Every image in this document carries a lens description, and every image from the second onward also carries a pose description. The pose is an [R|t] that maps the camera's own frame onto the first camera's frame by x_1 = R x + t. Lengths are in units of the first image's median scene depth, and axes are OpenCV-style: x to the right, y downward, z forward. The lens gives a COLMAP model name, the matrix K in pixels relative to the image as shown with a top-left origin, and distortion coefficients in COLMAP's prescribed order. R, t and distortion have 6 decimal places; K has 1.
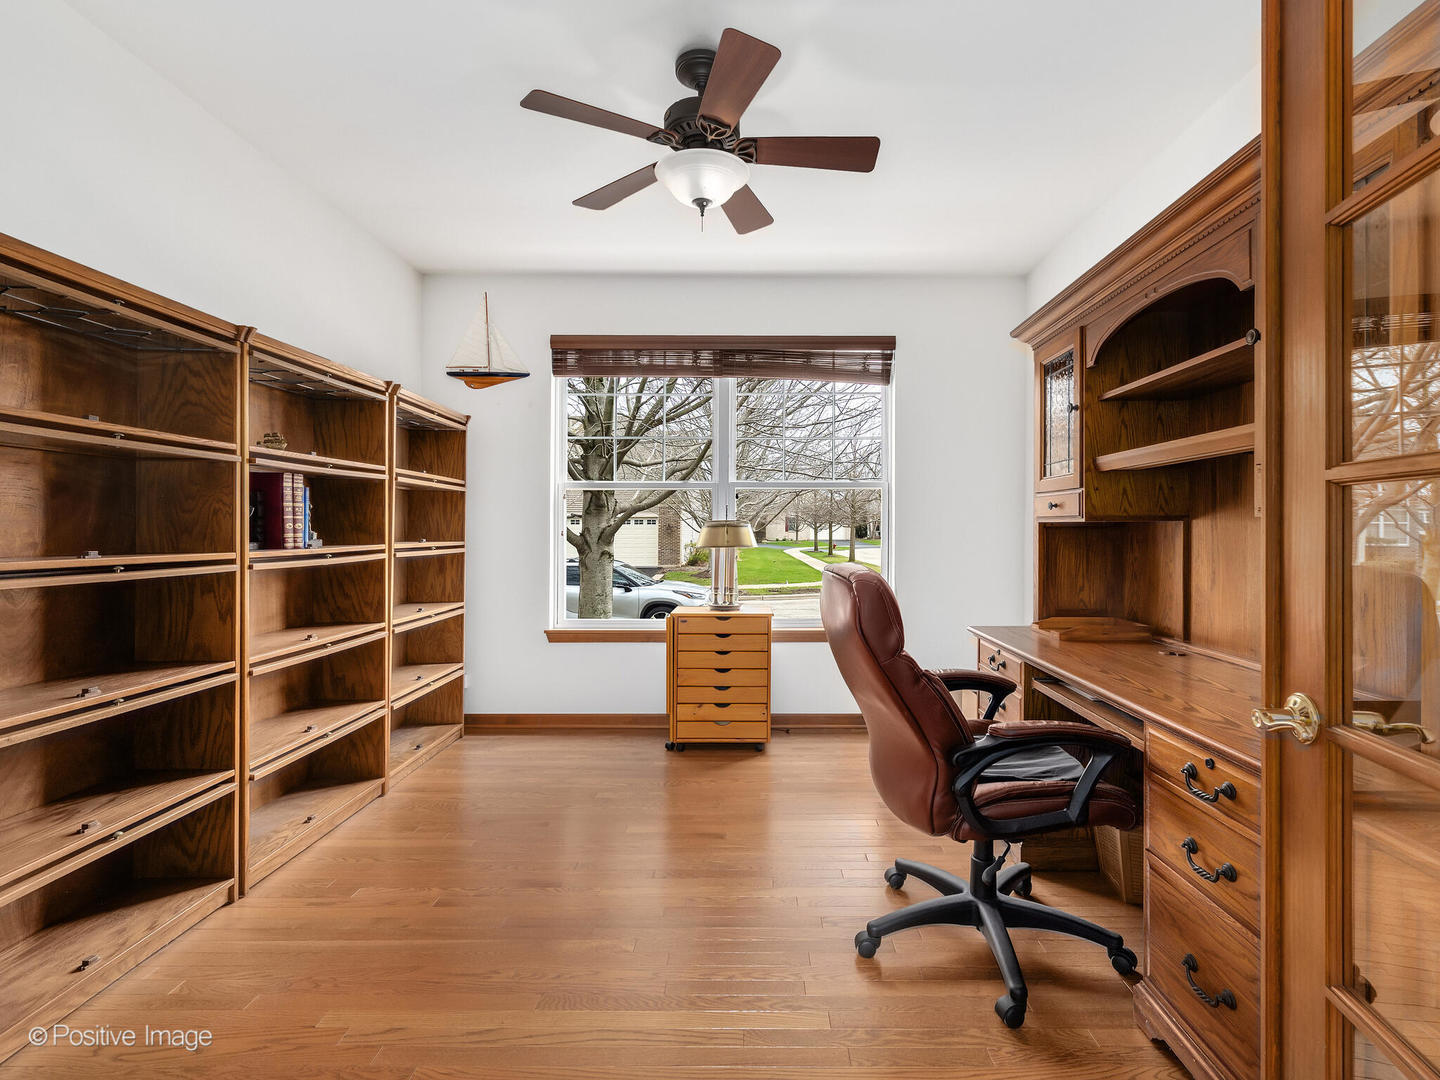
lens RADIAL K [[657.0, 0, 715.6], [0, 657.0, 534.1], [0, 0, 1]] dist [-0.002641, -0.000237]
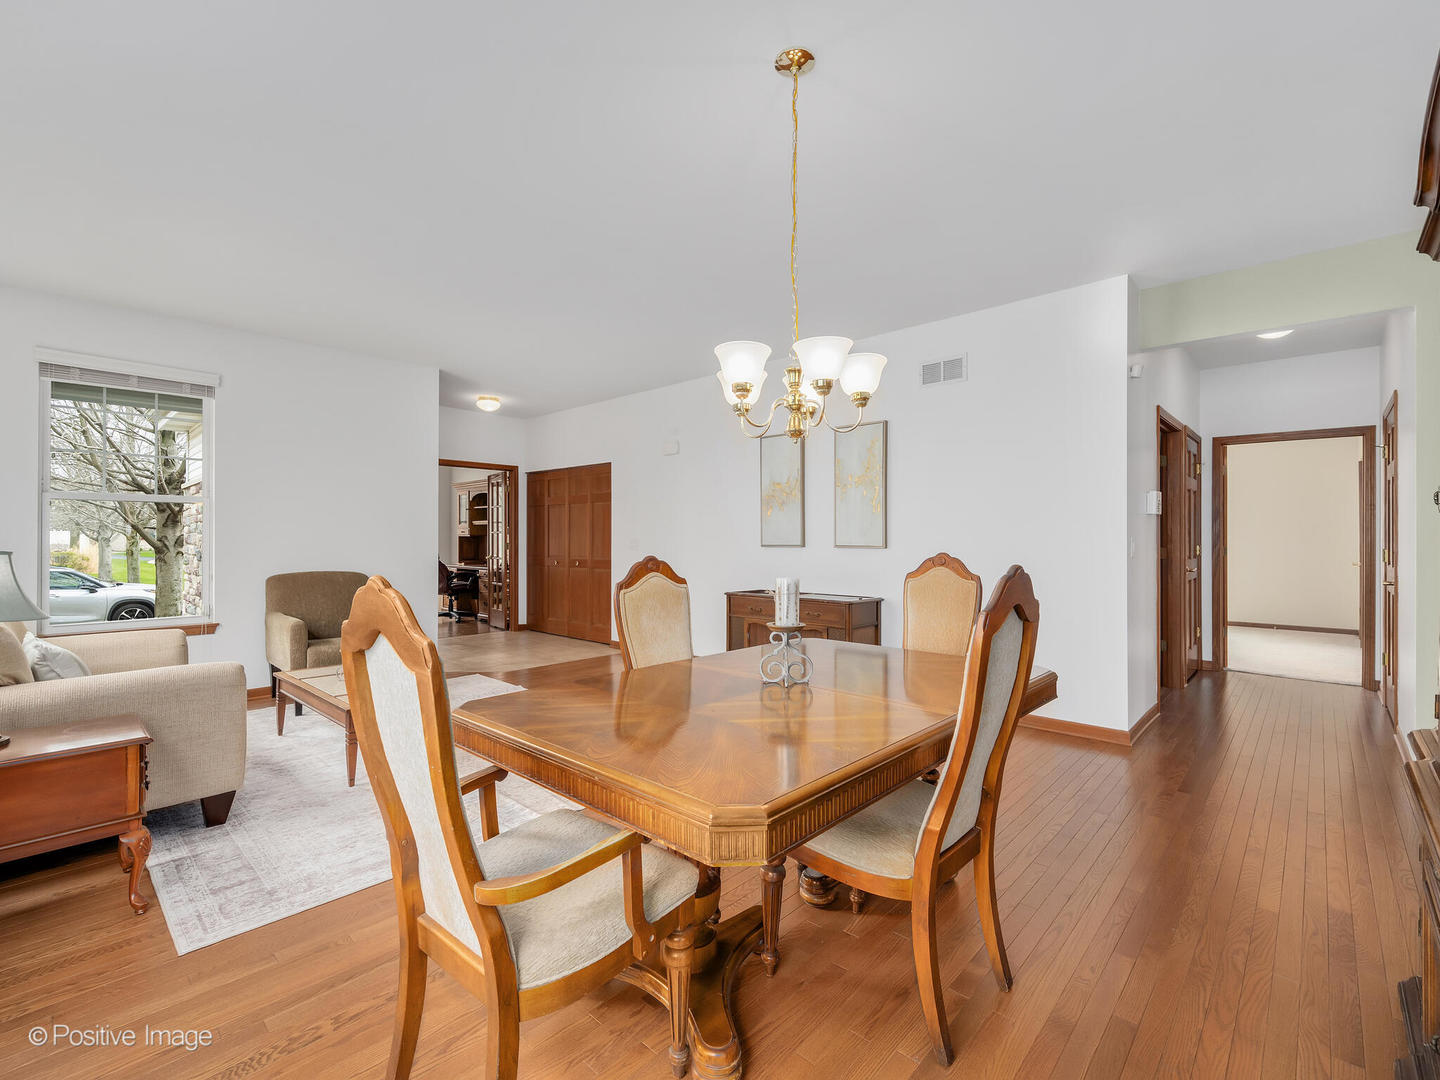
lens RADIAL K [[657.0, 0, 711.7], [0, 657.0, 538.0], [0, 0, 1]] dist [-0.002641, -0.000237]
pose [[0.669653, -0.003824, 0.742664, -0.470486], [0.003226, 0.999992, 0.002240, -0.004374], [-0.742667, 0.000896, 0.669660, -0.916931]]
